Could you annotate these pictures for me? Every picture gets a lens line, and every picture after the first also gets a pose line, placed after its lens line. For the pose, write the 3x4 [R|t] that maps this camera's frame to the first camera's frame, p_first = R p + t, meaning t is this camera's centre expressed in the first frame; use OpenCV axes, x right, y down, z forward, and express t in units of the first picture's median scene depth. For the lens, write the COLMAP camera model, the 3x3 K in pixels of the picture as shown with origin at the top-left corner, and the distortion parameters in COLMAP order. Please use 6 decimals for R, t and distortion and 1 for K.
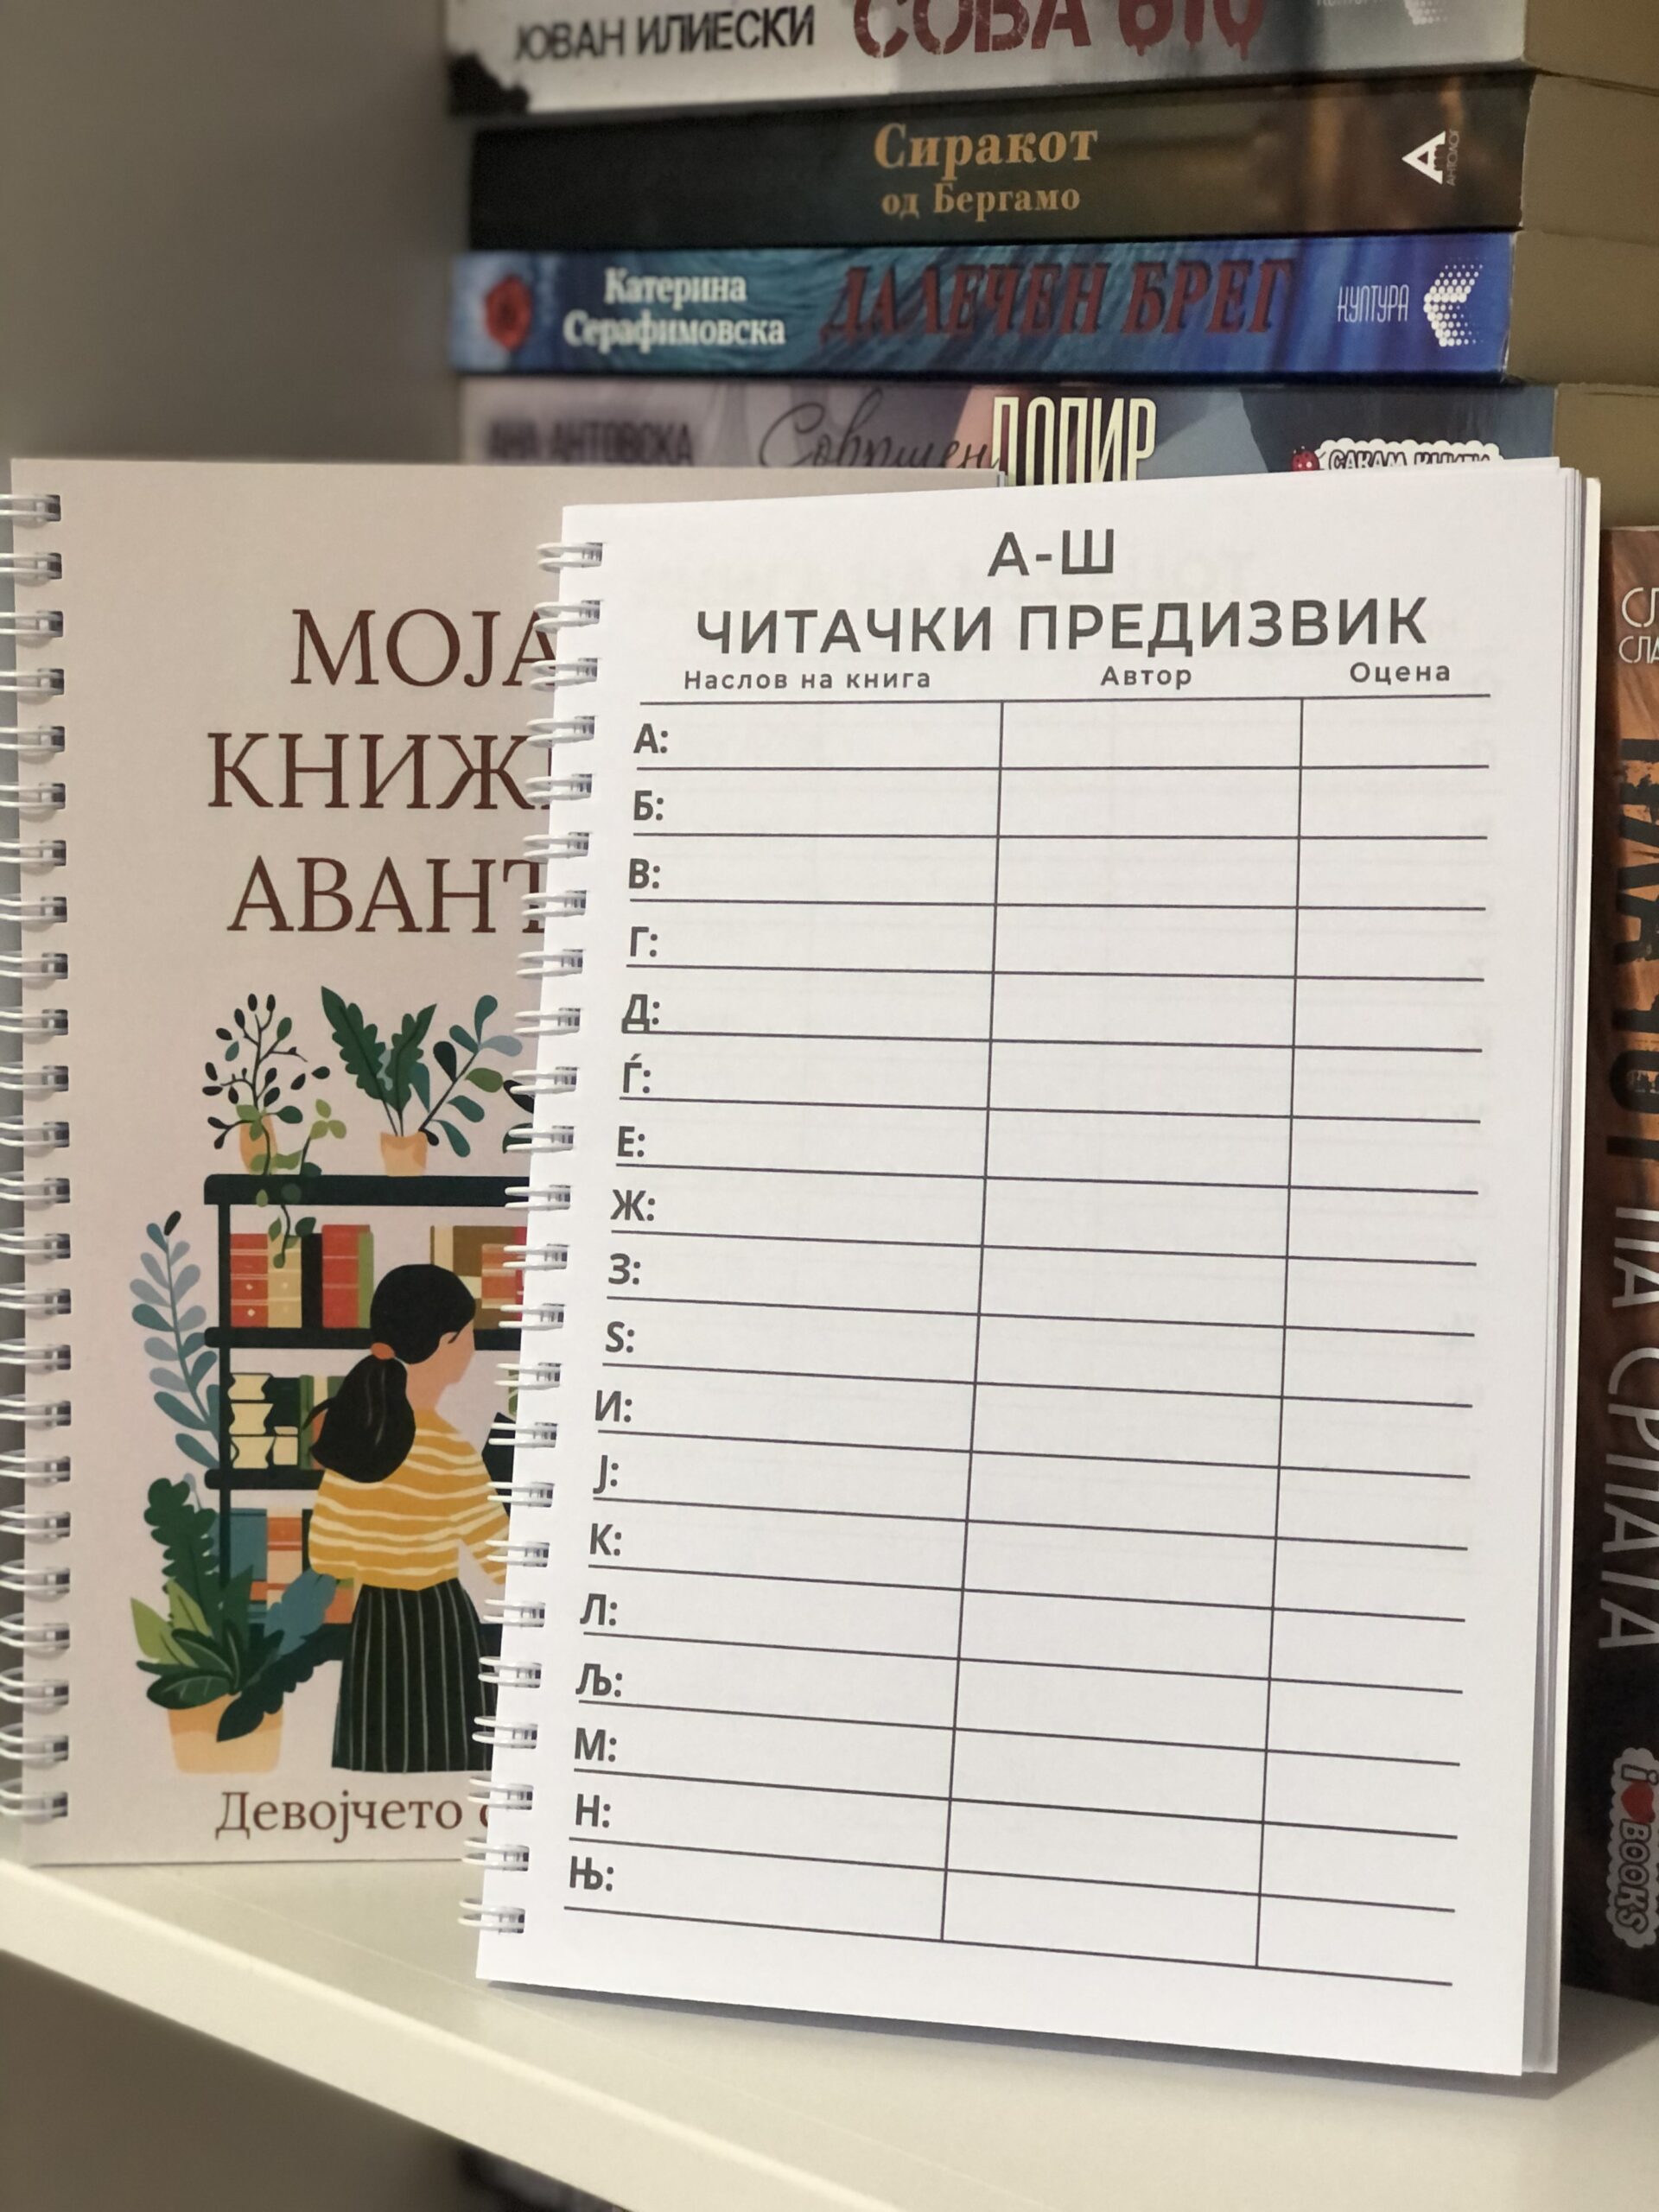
lens RADIAL K [[3685.5, 0, 837.6], [0, 3685.5, 1111.5], [0, 0, 1]] dist [-0.081209, 0.972303]
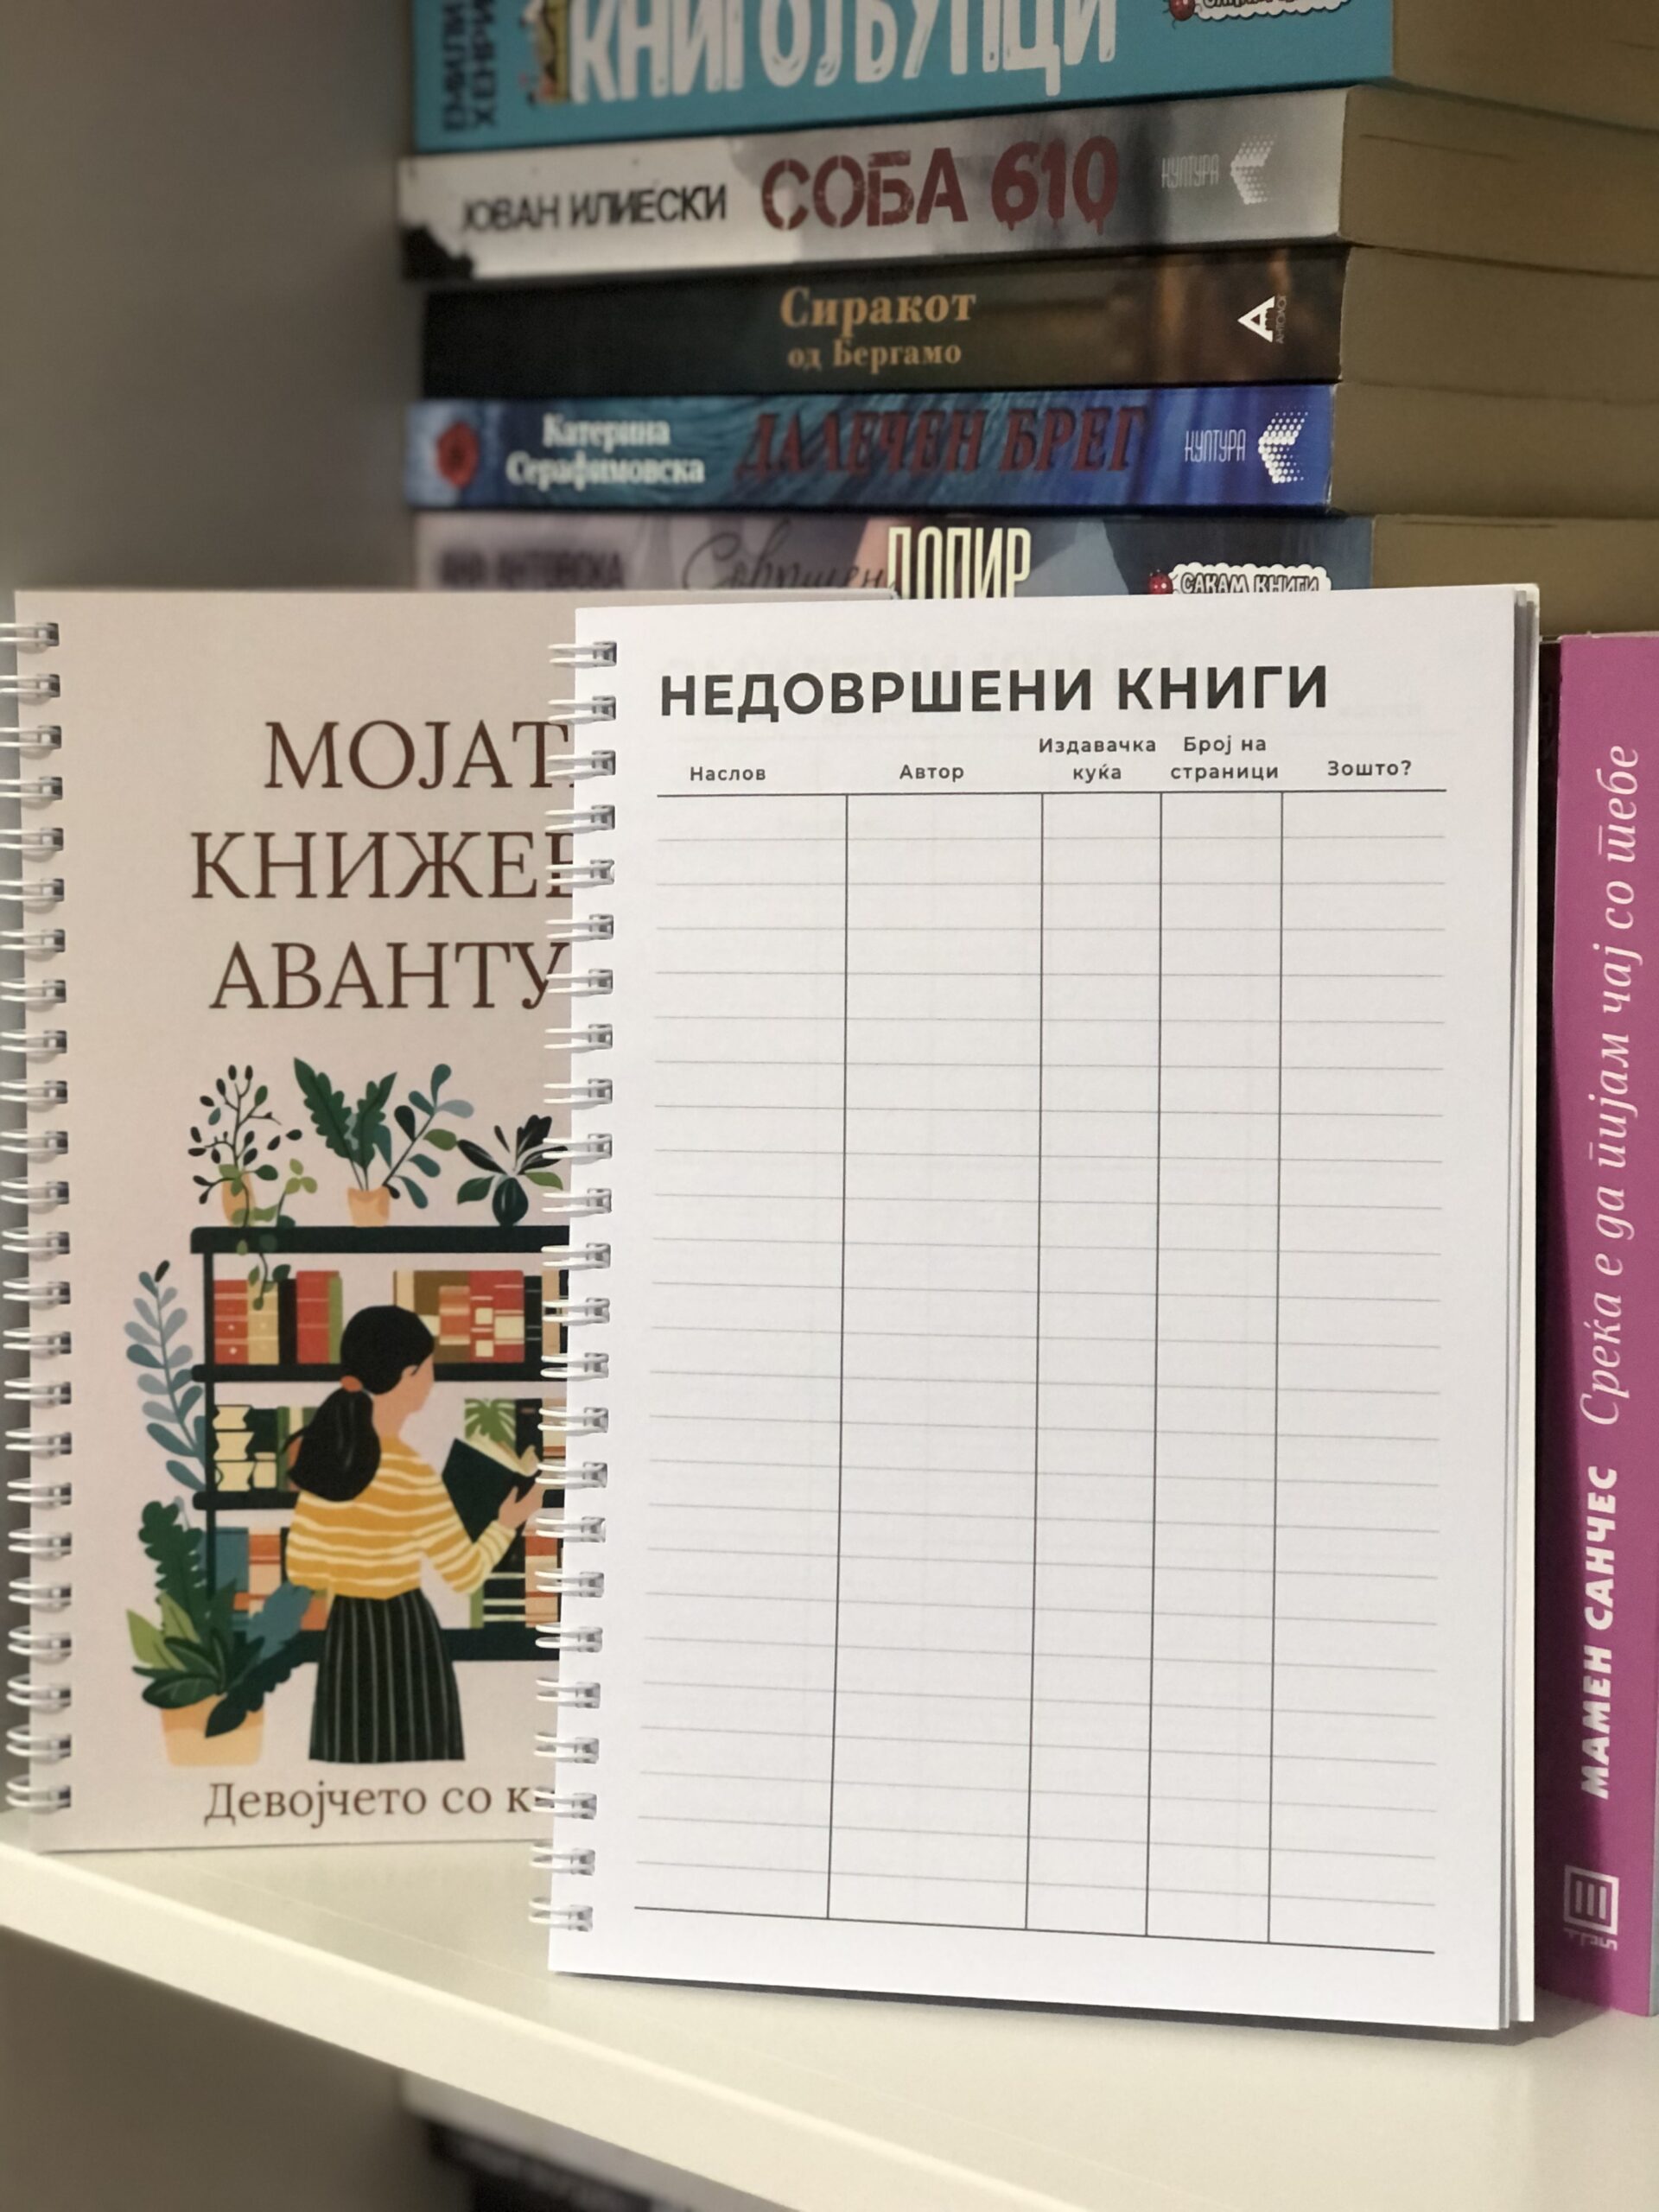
lens RADIAL K [[3664.9, 0, 856.2], [0, 3664.9, 1112.6], [0, 0, 1]] dist [-0.134976, 1.447370]
pose [[0.999849, -0.011187, 0.013305, 0.015552], [0.011536, 0.999584, -0.026430, 0.014001], [-0.013004, 0.026580, 0.999562, -0.111911]]
